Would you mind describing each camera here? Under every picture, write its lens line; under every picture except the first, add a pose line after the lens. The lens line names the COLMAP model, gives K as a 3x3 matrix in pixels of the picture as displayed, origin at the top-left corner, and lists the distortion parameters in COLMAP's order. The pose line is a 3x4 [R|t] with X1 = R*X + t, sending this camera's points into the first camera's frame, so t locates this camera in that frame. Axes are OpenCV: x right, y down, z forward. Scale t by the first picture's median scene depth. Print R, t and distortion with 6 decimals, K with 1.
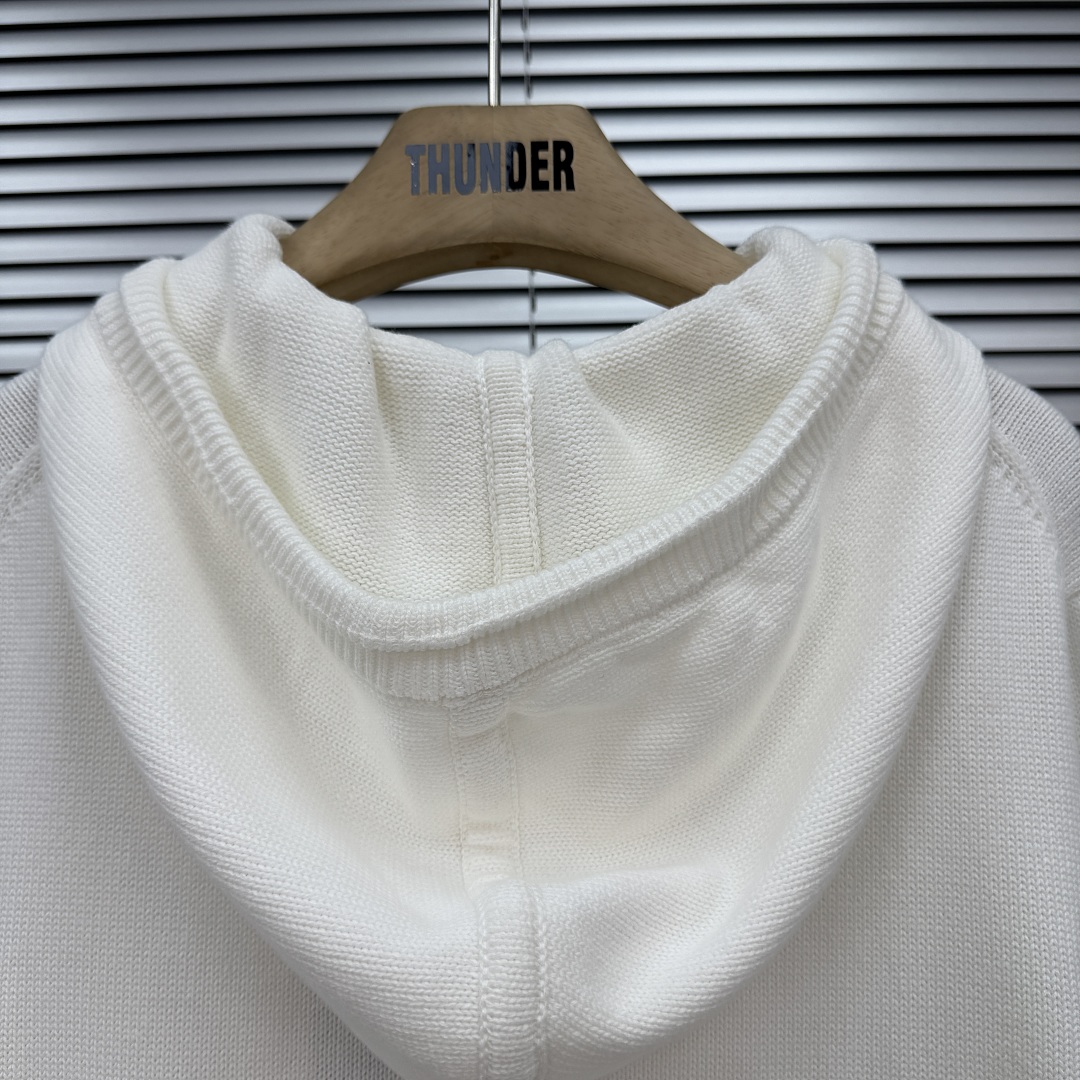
lens RADIAL K [[998.5, 0, 540.0], [0, 998.5, 540.0], [0, 0, 1]] dist [0.164346, -0.413961]
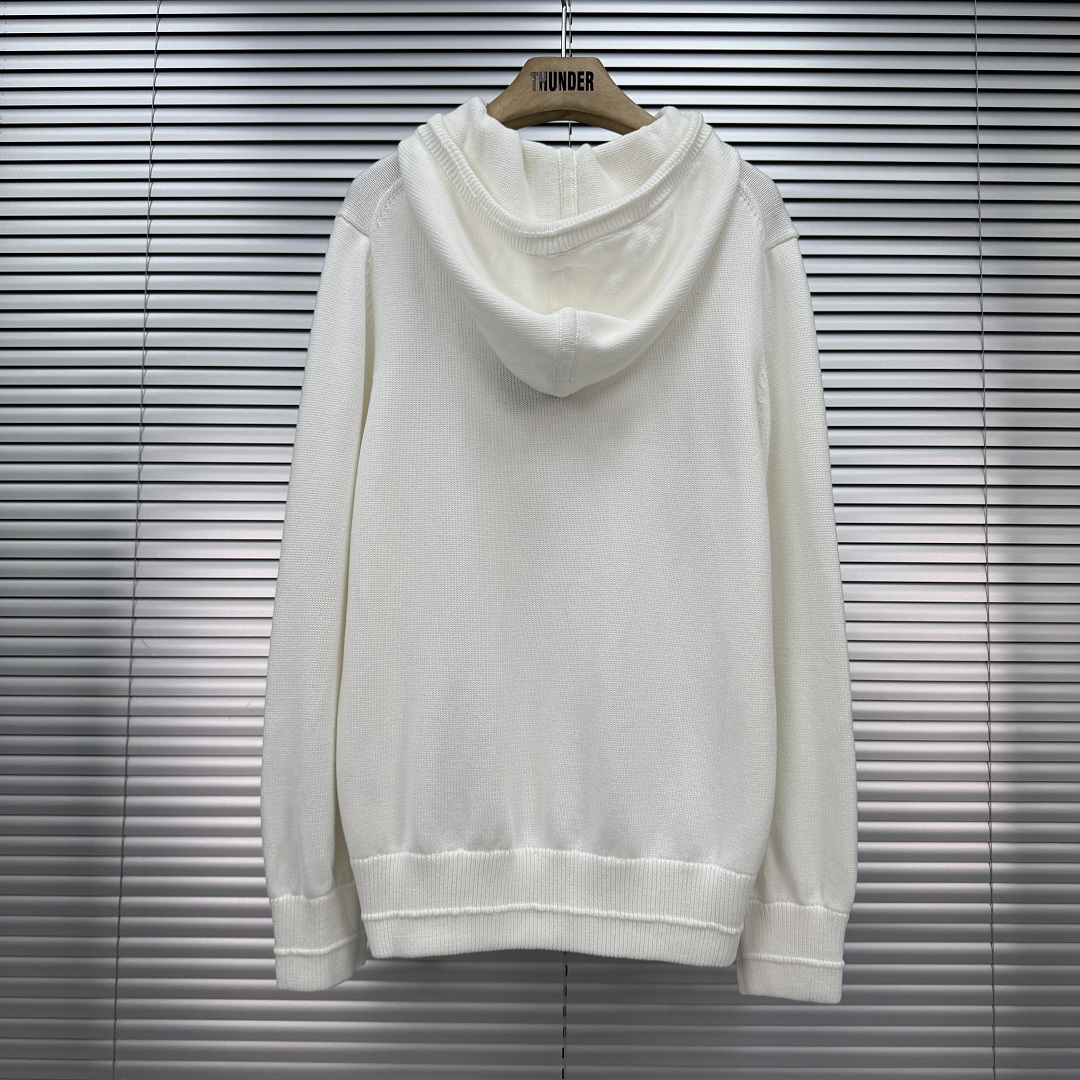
lens RADIAL K [[998.5, 0, 540.0], [0, 998.5, 540.0], [0, 0, 1]] dist [0.164346, -0.413961]
pose [[0.999671, 0.025392, -0.003697, -0.073650], [-0.025032, 0.996722, 0.076934, 0.694723], [0.005639, -0.076816, 0.997029, -1.931058]]
